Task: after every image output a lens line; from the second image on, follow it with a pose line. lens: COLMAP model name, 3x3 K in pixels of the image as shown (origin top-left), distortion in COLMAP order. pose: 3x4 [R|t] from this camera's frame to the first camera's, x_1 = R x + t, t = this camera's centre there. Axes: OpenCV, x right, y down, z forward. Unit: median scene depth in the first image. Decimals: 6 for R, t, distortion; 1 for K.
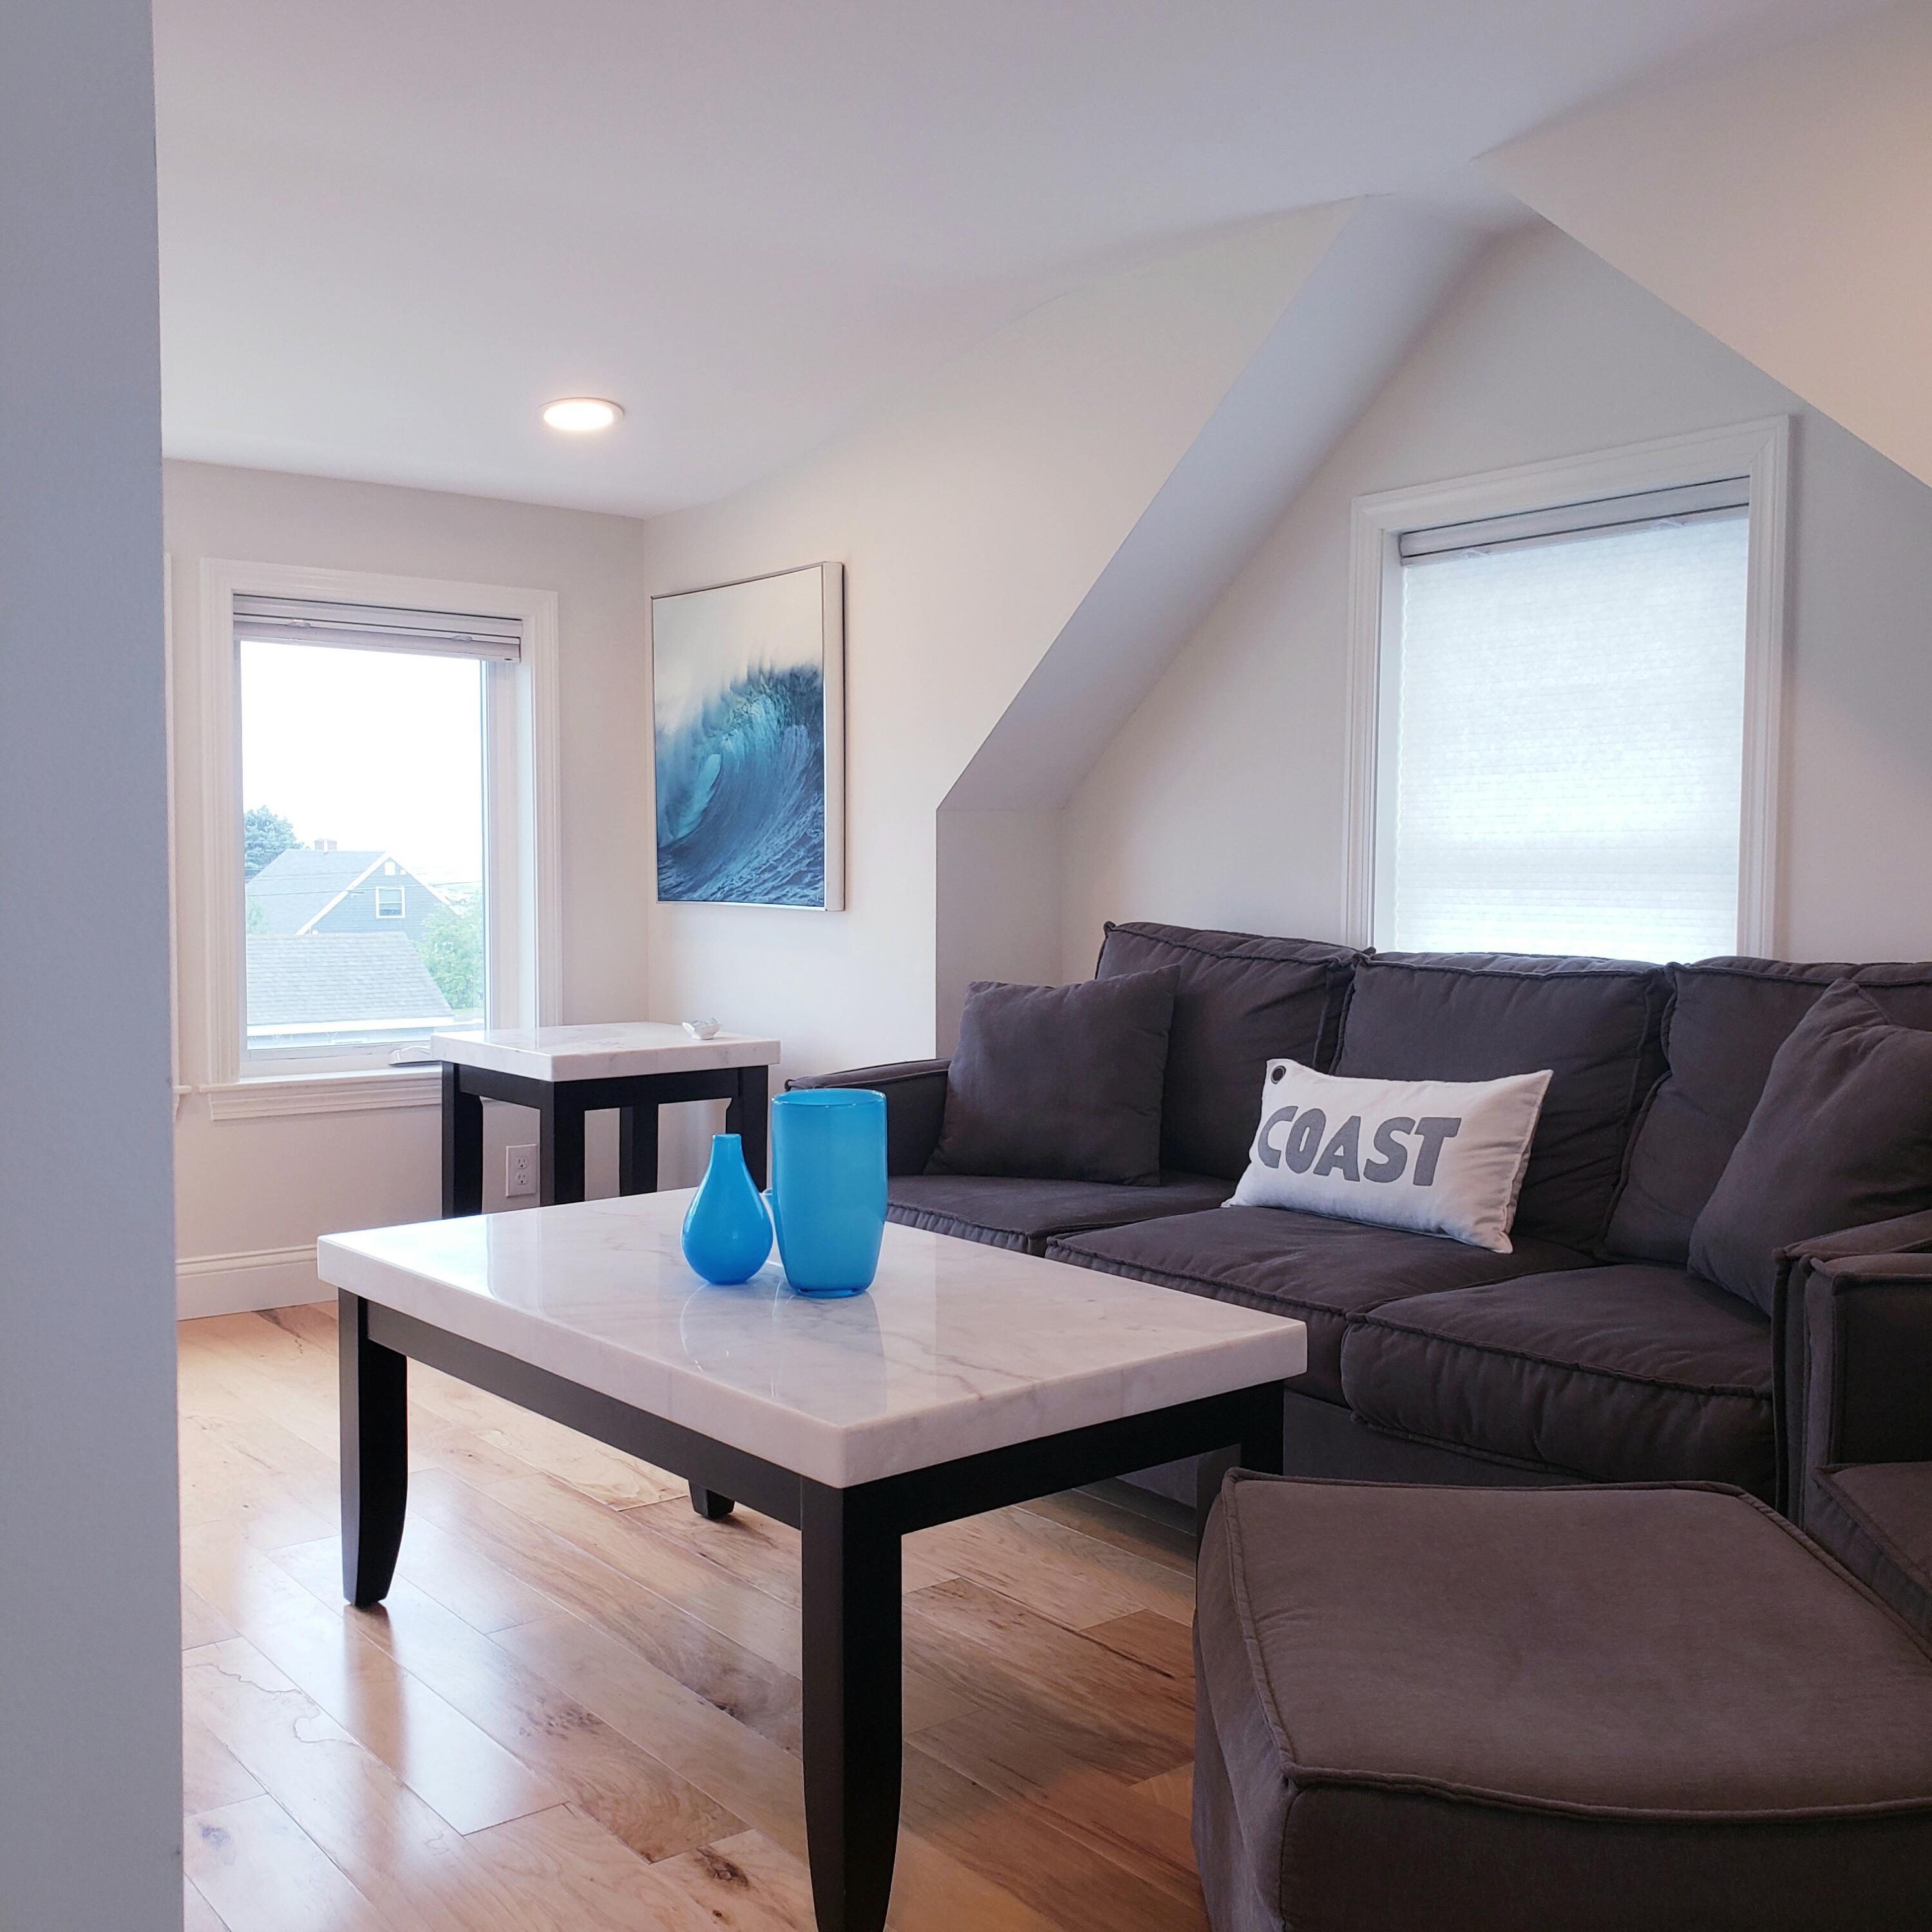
lens RADIAL K [[2018.9, 0, 959.0], [0, 2018.9, 967.3], [0, 0, 1]] dist [0.054105, 0.000000]
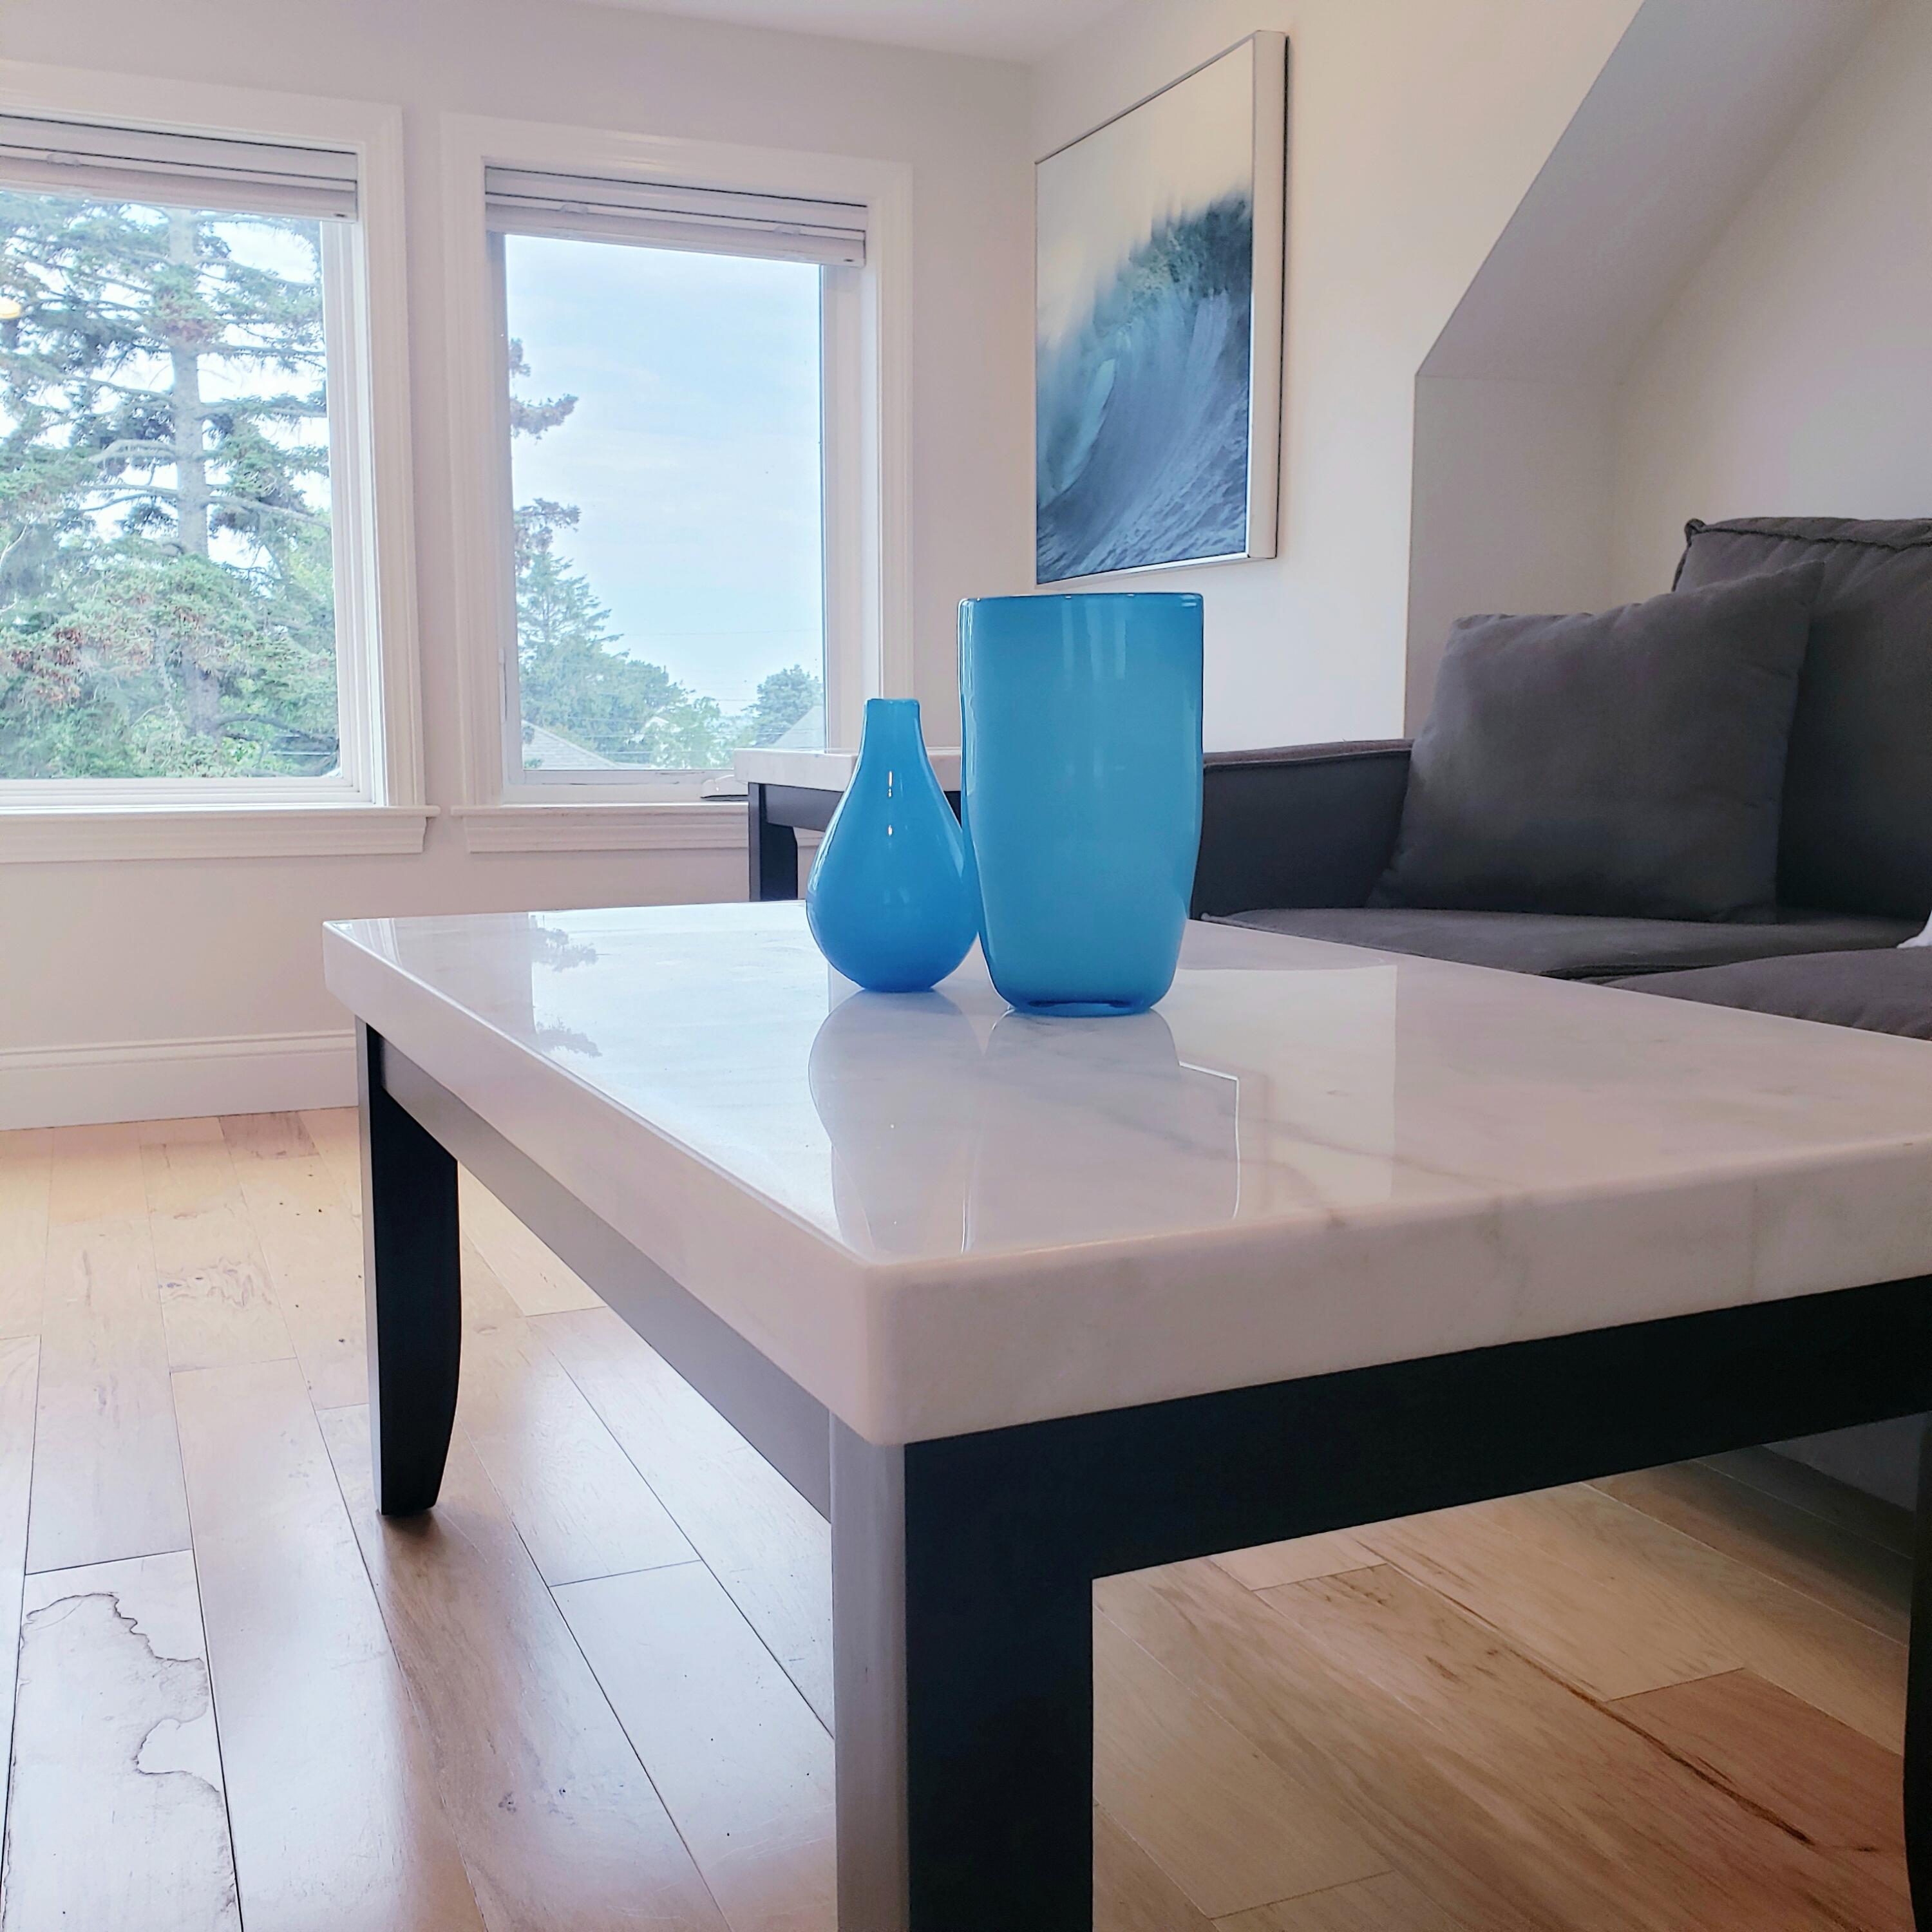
lens RADIAL K [[2018.9, 0, 919.0], [0, 2018.9, 971.4], [0, 0, 1]] dist [0.054105, 0.000000]
pose [[0.962987, 0.029197, -0.267964, 0.015424], [-0.010975, 0.997539, 0.069250, 0.065780], [0.269326, -0.063746, 0.960937, 0.289282]]
